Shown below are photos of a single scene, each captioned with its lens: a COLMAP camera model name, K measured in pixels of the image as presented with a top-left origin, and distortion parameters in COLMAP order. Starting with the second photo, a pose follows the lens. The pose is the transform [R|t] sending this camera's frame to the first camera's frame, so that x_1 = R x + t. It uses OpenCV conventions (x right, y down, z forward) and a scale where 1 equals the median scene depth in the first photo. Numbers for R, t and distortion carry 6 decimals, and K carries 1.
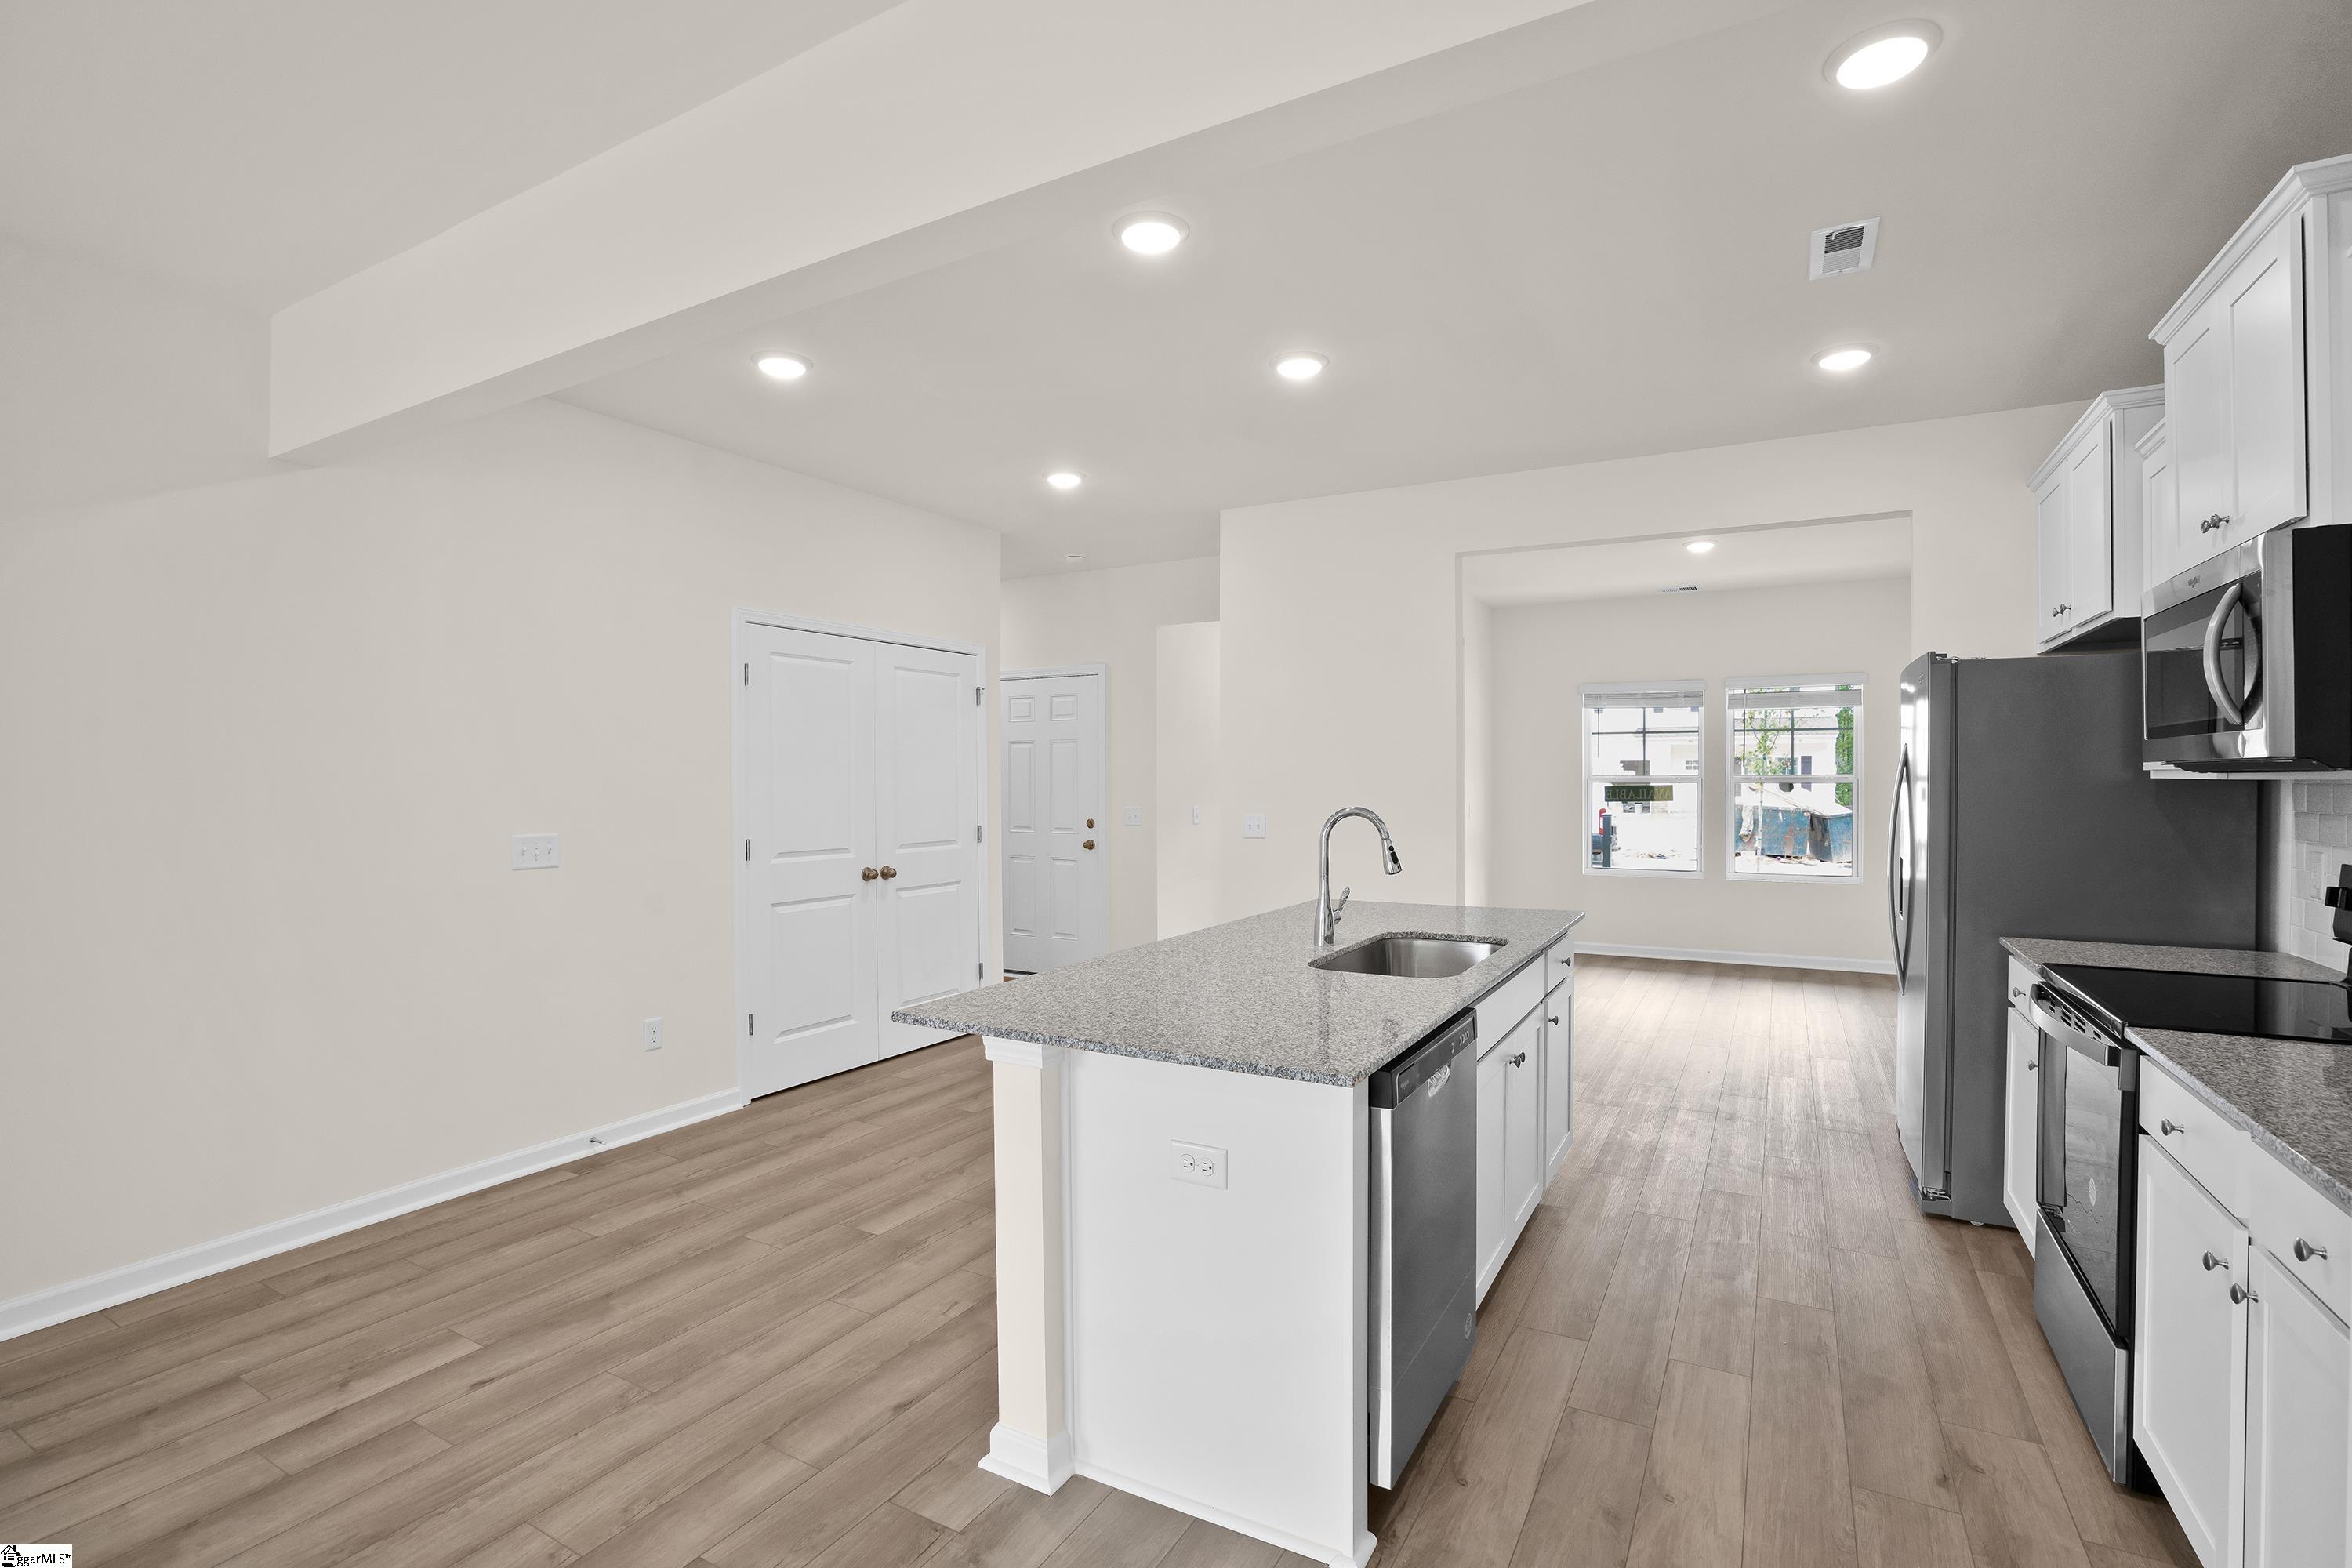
lens RADIAL K [[1074.9, 0, 1183.0], [0, 1074.9, 787.0], [0, 0, 1]] dist [-0.014479, 0.006756]
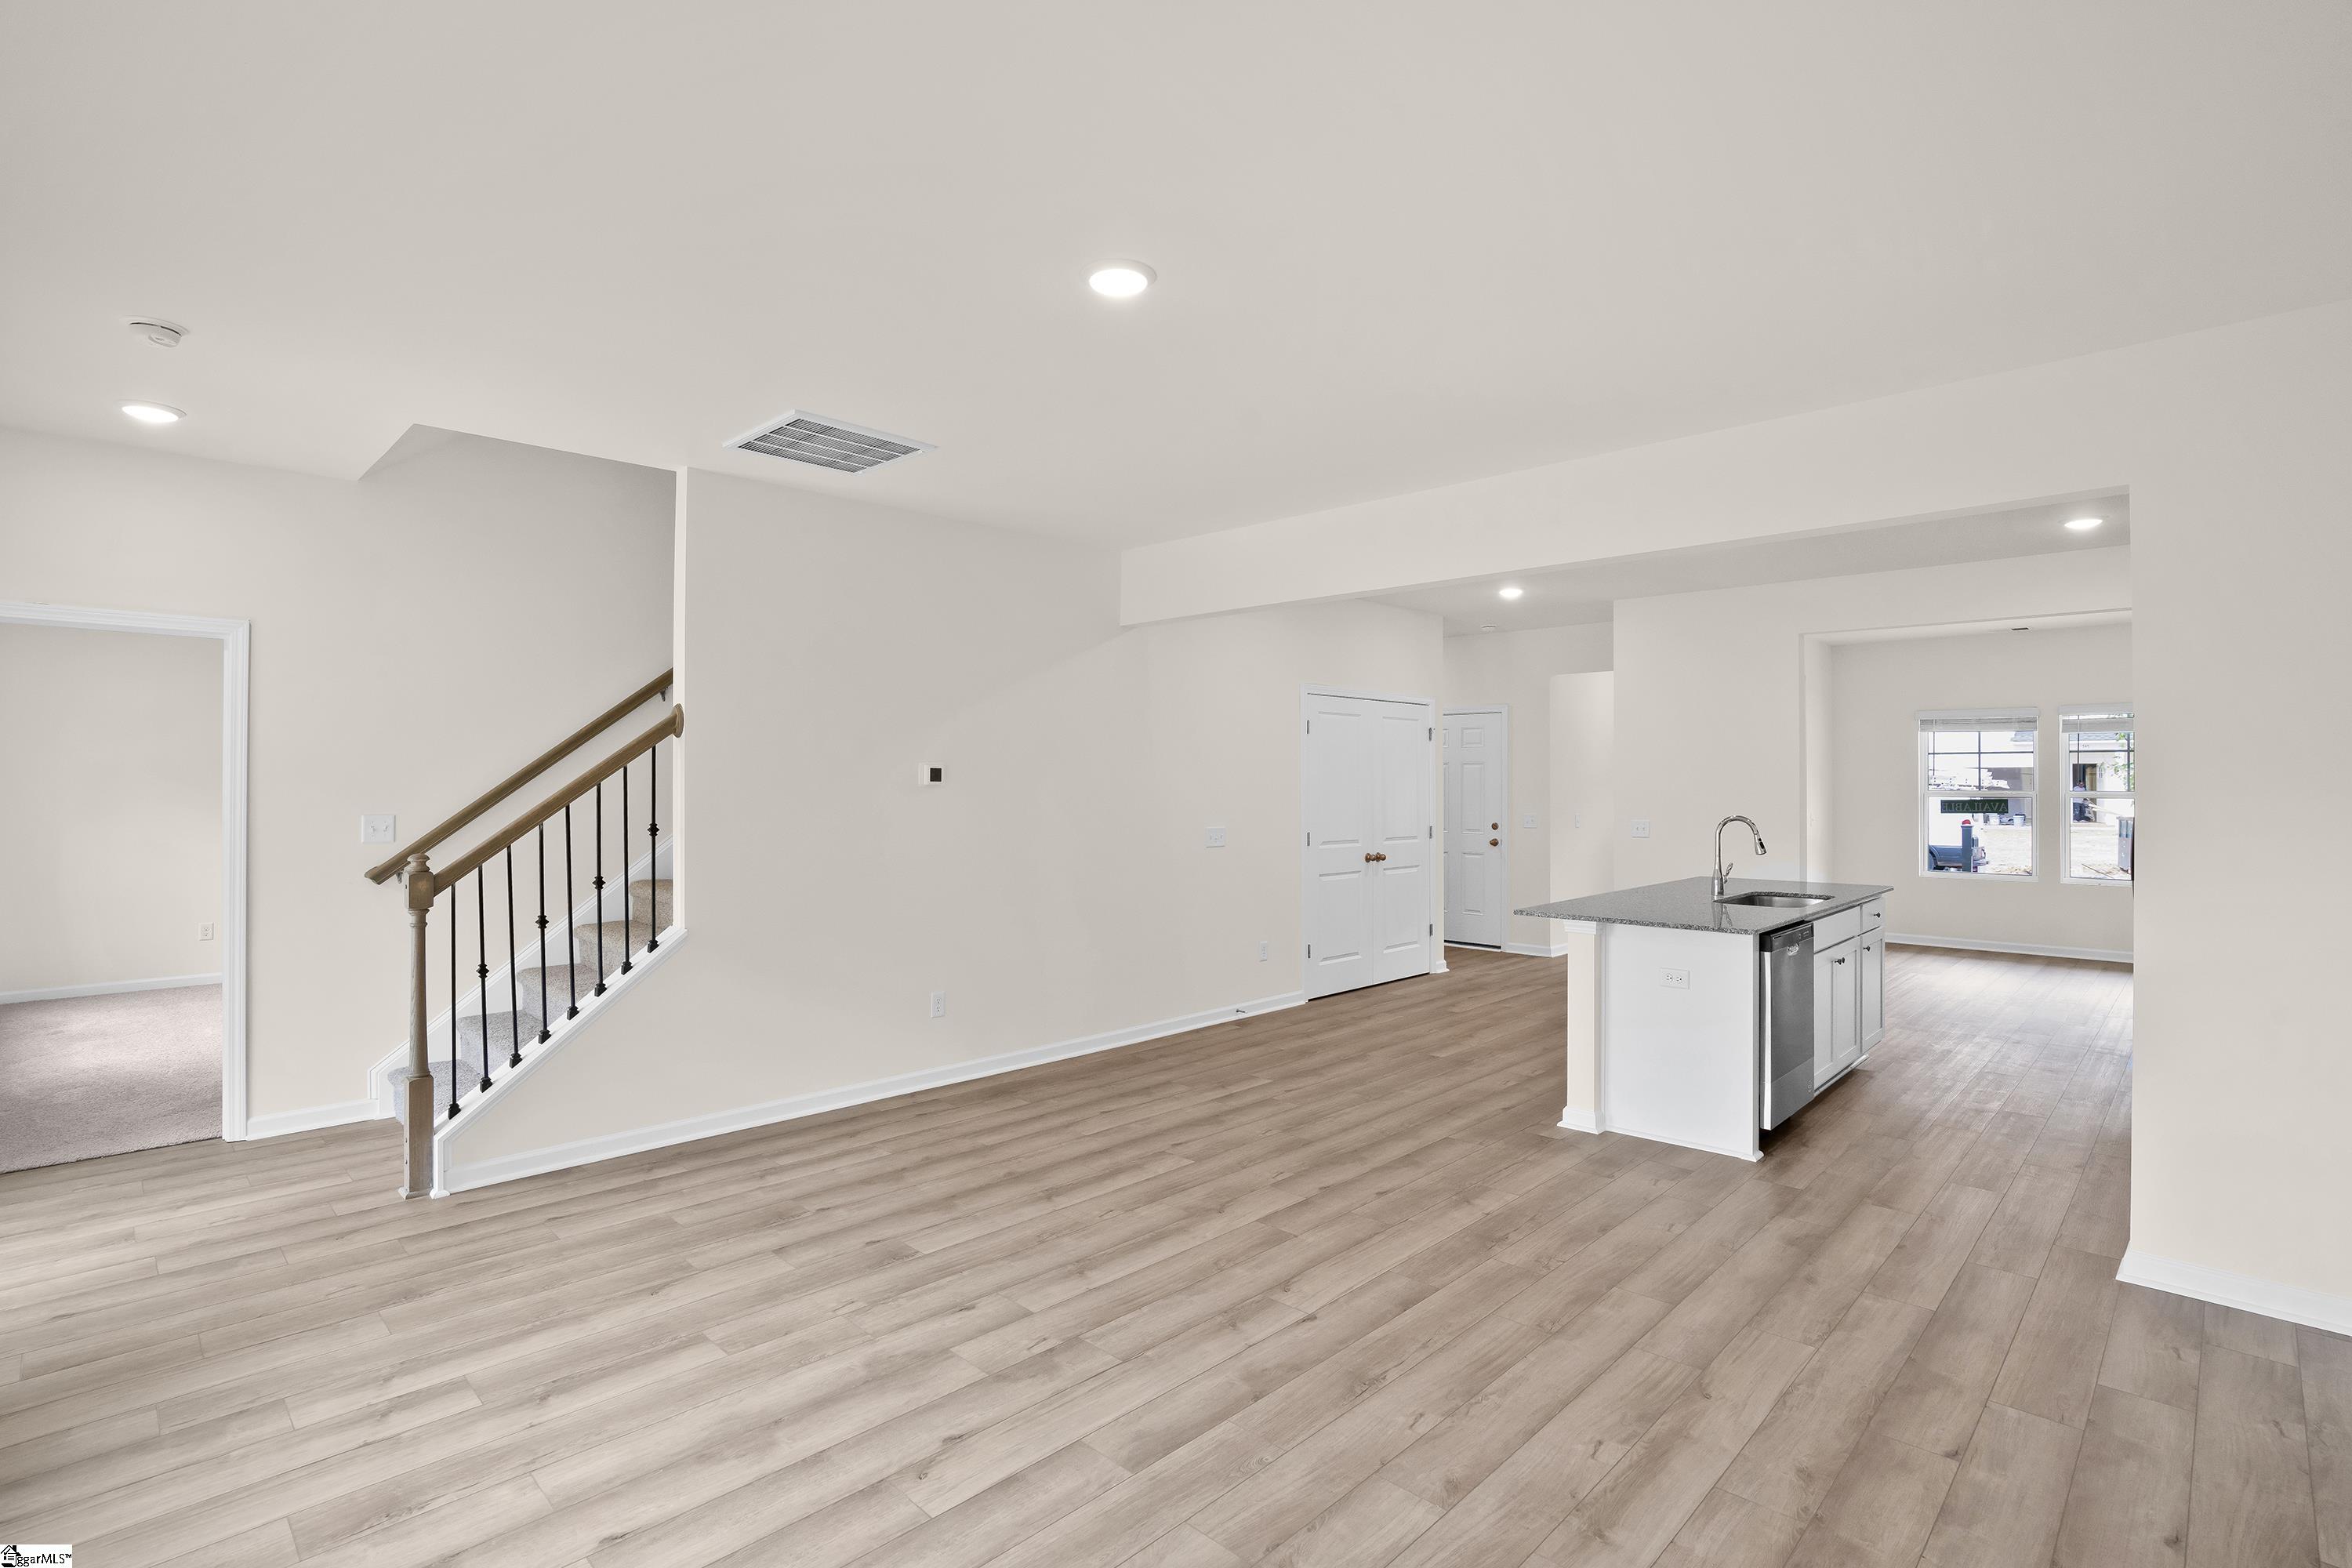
lens RADIAL K [[1074.9, 0, 1238.0], [0, 1074.9, 768.7], [0, 0, 1]] dist [-0.014479, 0.006756]
pose [[0.973010, 0.000371, -0.230762, -0.207298], [-0.005482, 0.999754, -0.021505, -0.014104], [0.230697, 0.022189, 0.972773, -0.801480]]
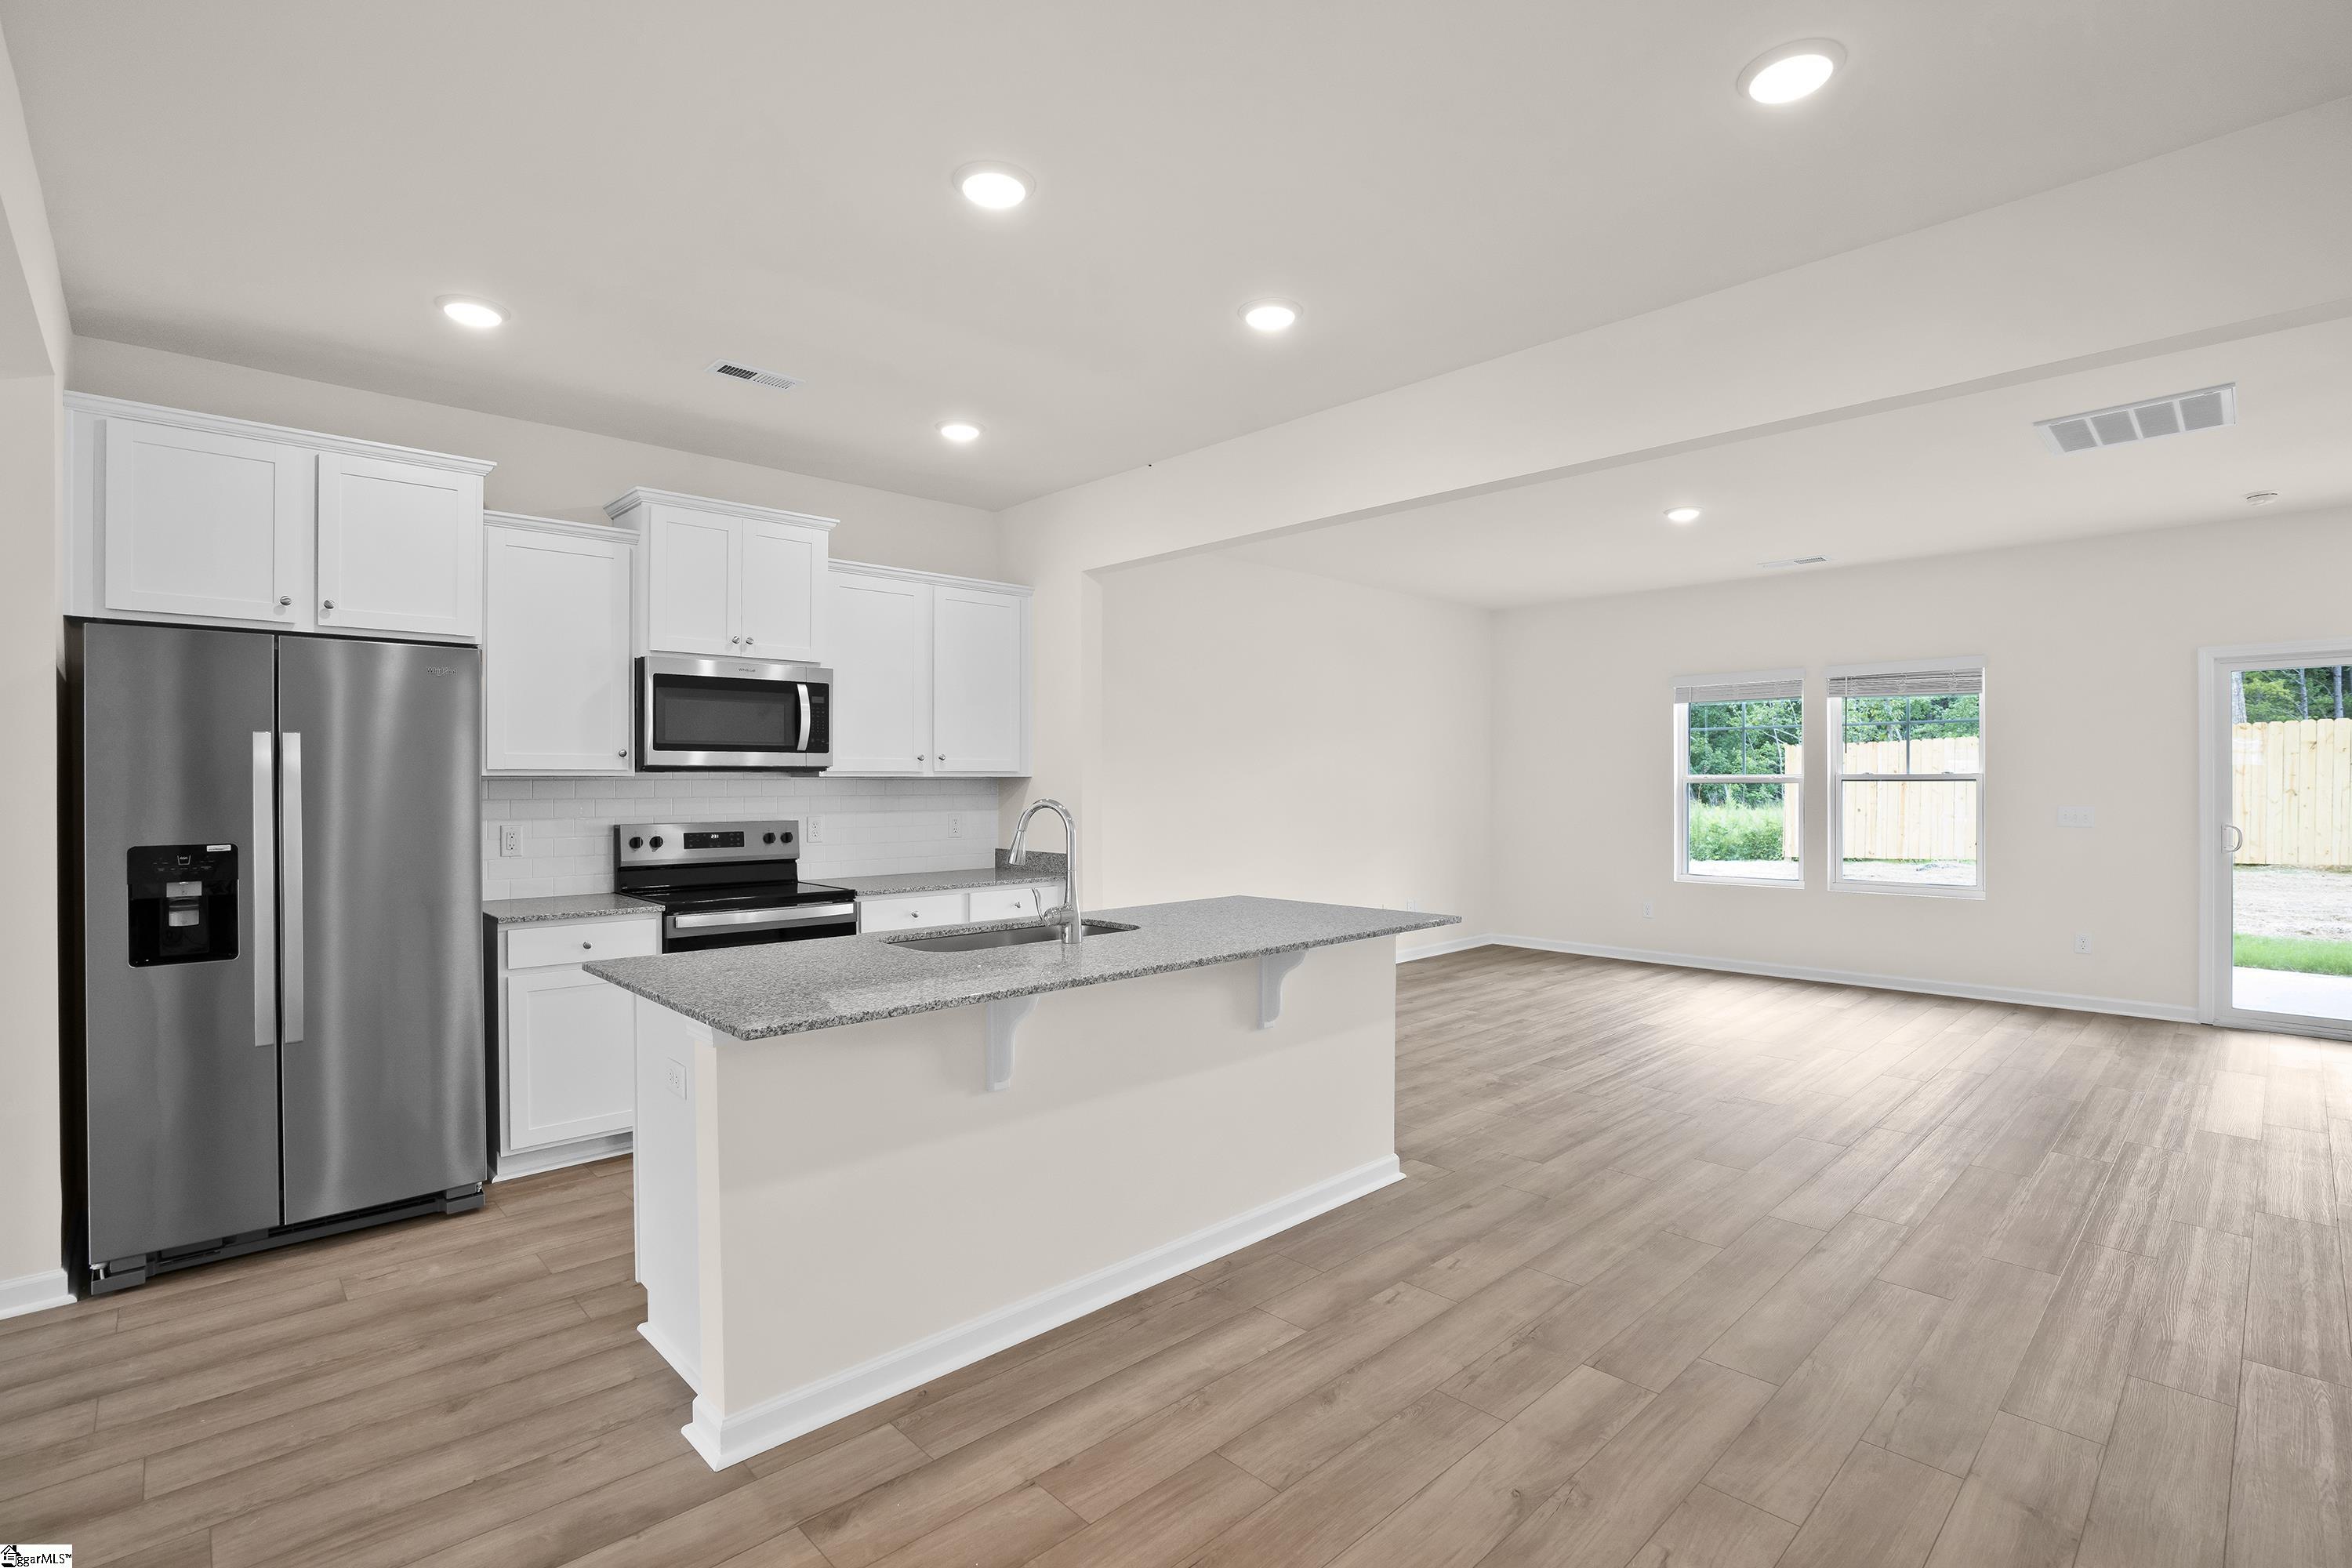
lens RADIAL K [[1074.9, 0, 1172.4], [0, 1074.9, 783.8], [0, 0, 1]] dist [-0.014479, 0.006756]
pose [[-0.950283, 0.006348, 0.311324, -0.242406], [0.008408, 0.999951, 0.005273, 0.002570], [-0.311275, 0.007628, -0.950289, 1.772403]]
